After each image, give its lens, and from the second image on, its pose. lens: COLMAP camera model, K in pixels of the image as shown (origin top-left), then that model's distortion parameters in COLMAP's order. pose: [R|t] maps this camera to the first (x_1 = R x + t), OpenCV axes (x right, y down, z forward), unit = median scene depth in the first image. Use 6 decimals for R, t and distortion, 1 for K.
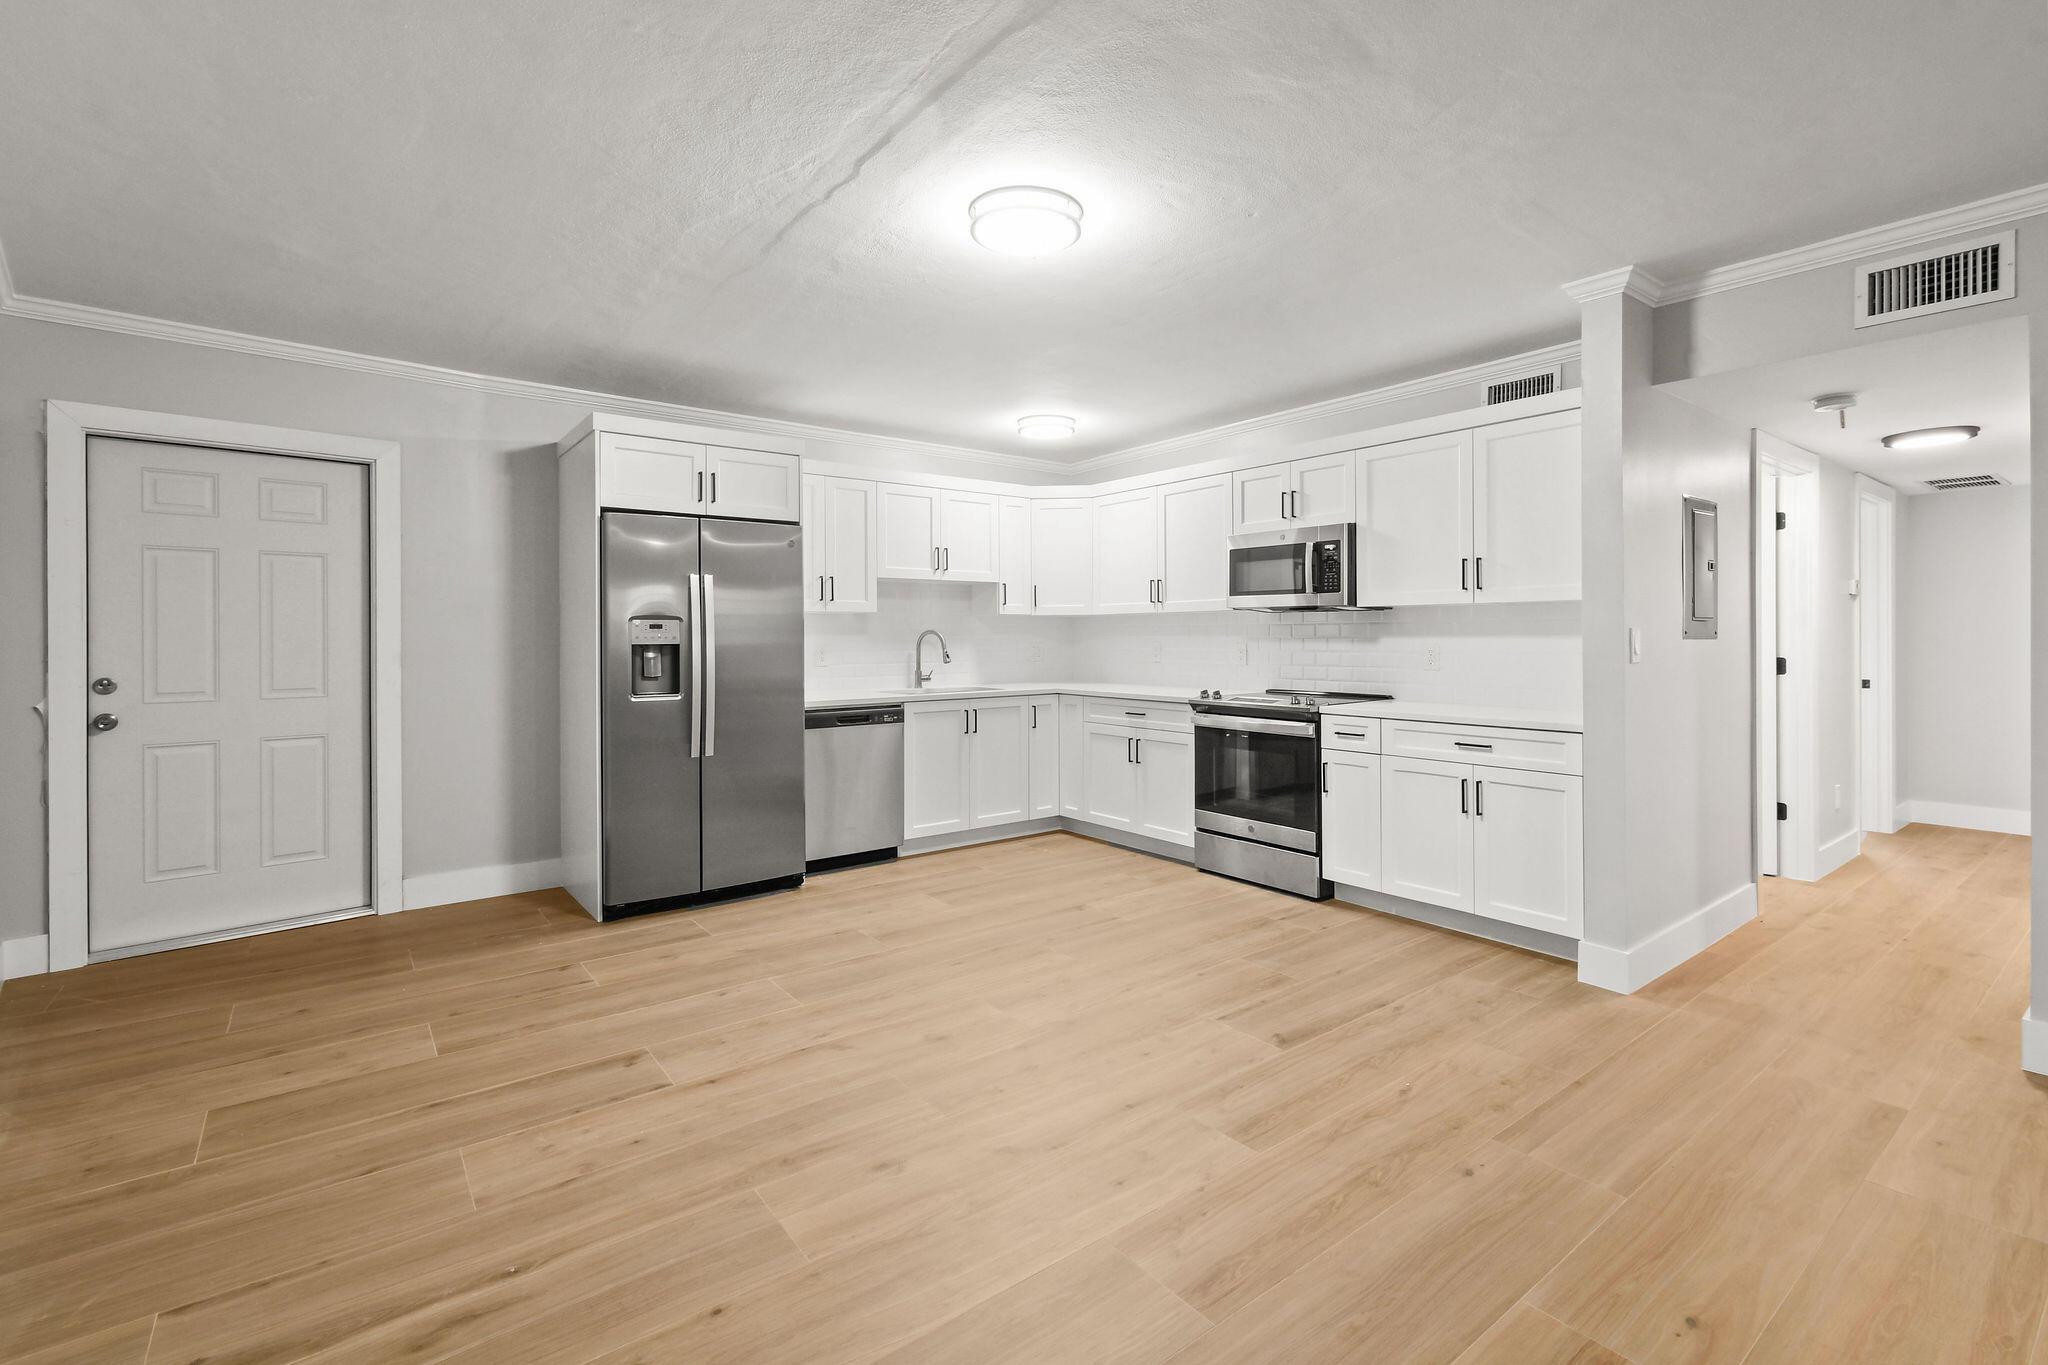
lens RADIAL K [[913.5, 0, 1039.9], [0, 913.5, 636.9], [0, 0, 1]] dist [0.008314, -0.003477]
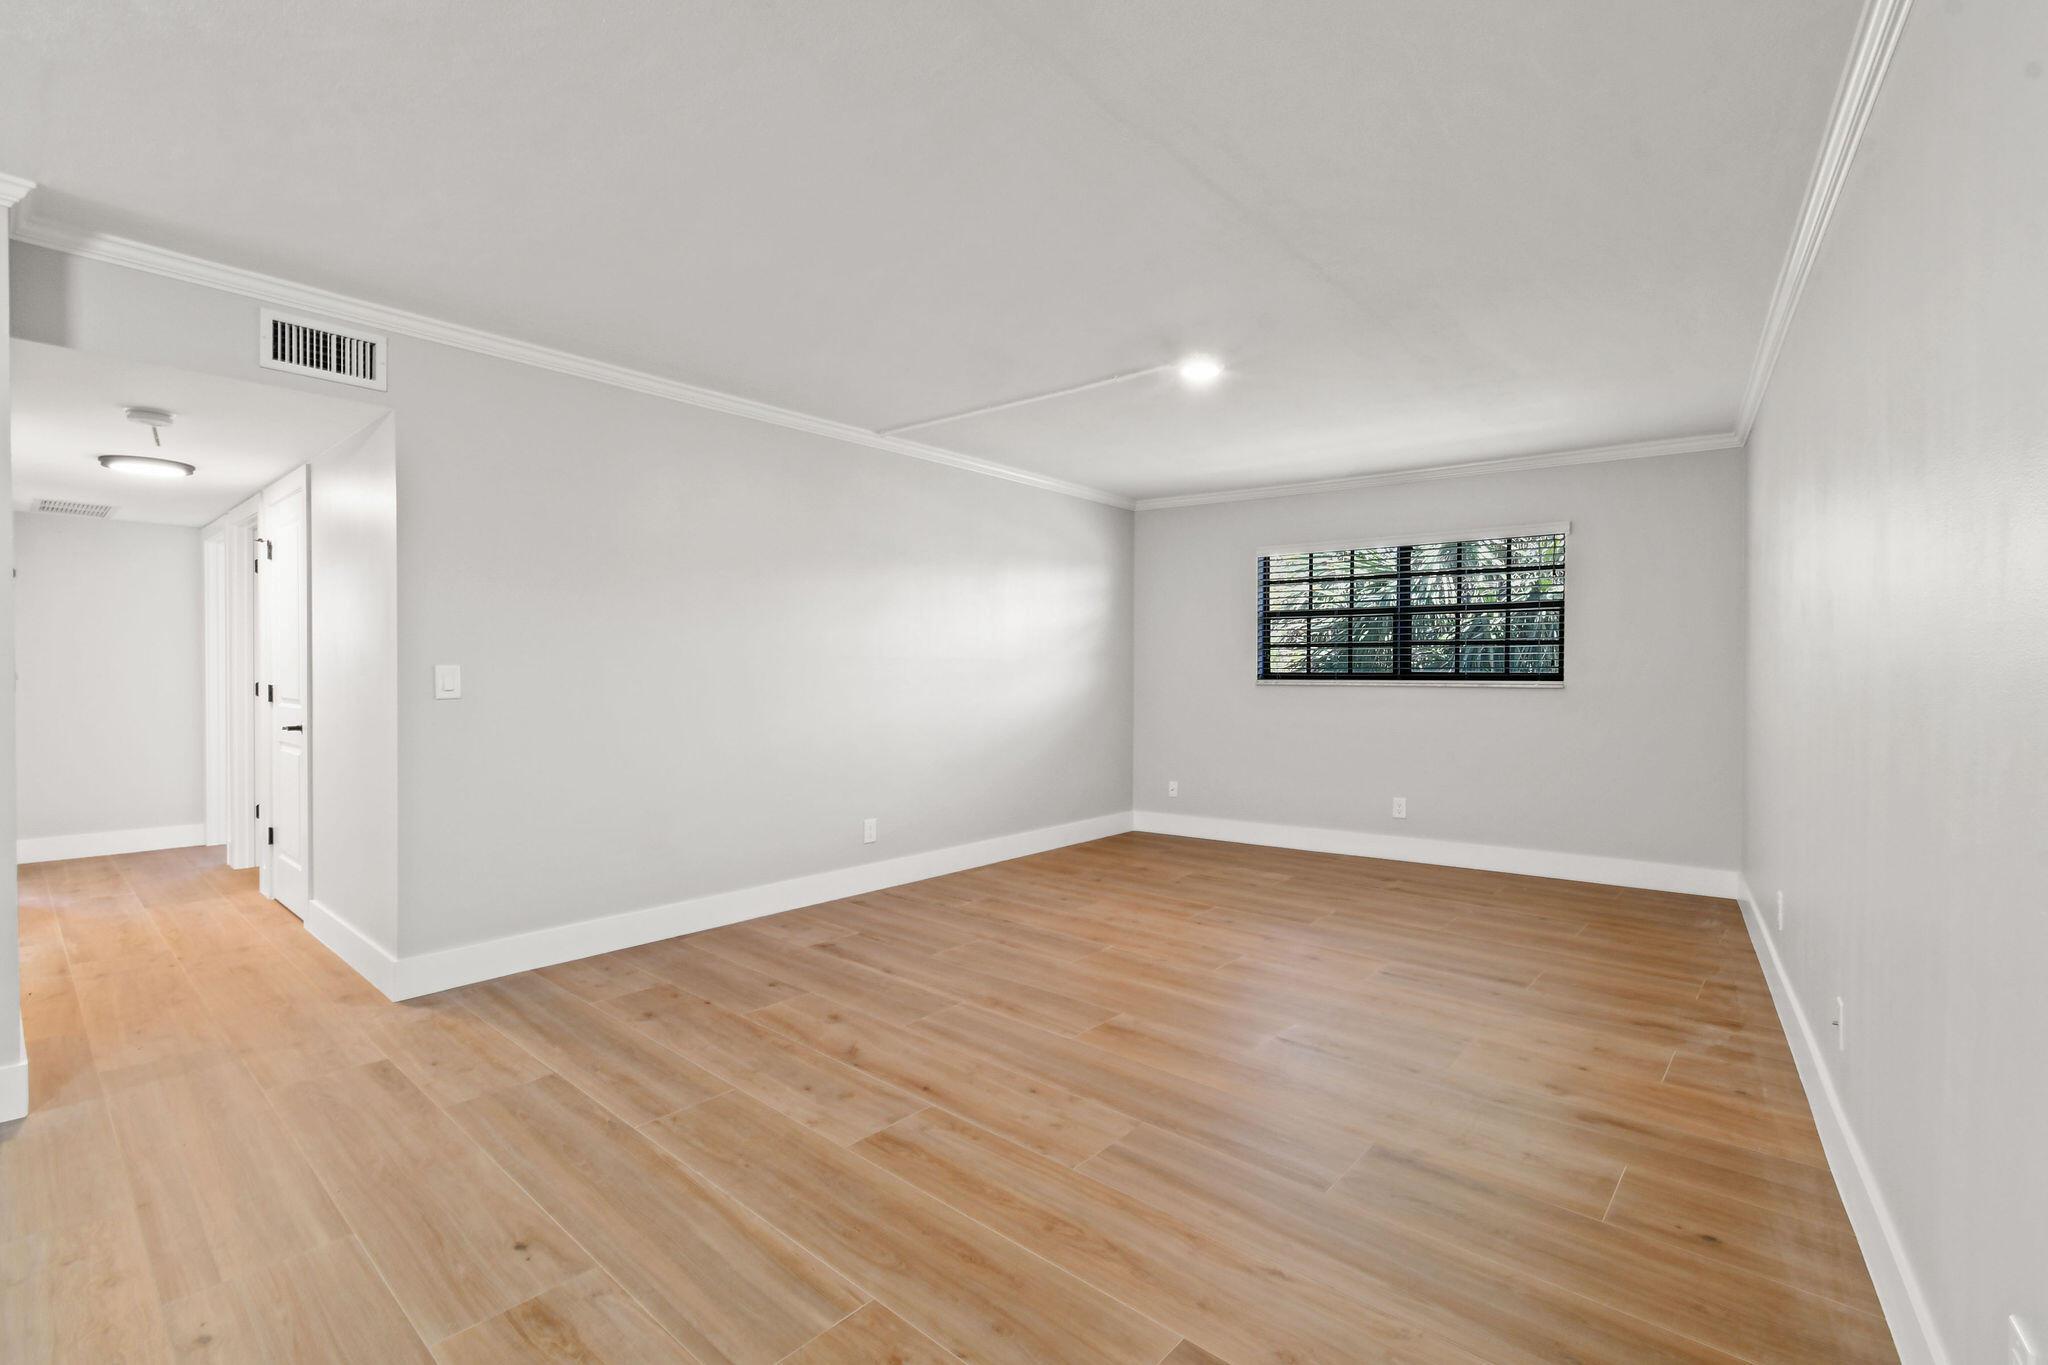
lens RADIAL K [[913.5, 0, 1040.8], [0, 913.5, 678.5], [0, 0, 1]] dist [0.008314, -0.003477]
pose [[-0.195958, -0.008271, 0.980577, -0.222448], [-0.000695, 0.999965, 0.008295, 0.007724], [-0.980612, 0.000944, -0.195957, 0.236134]]
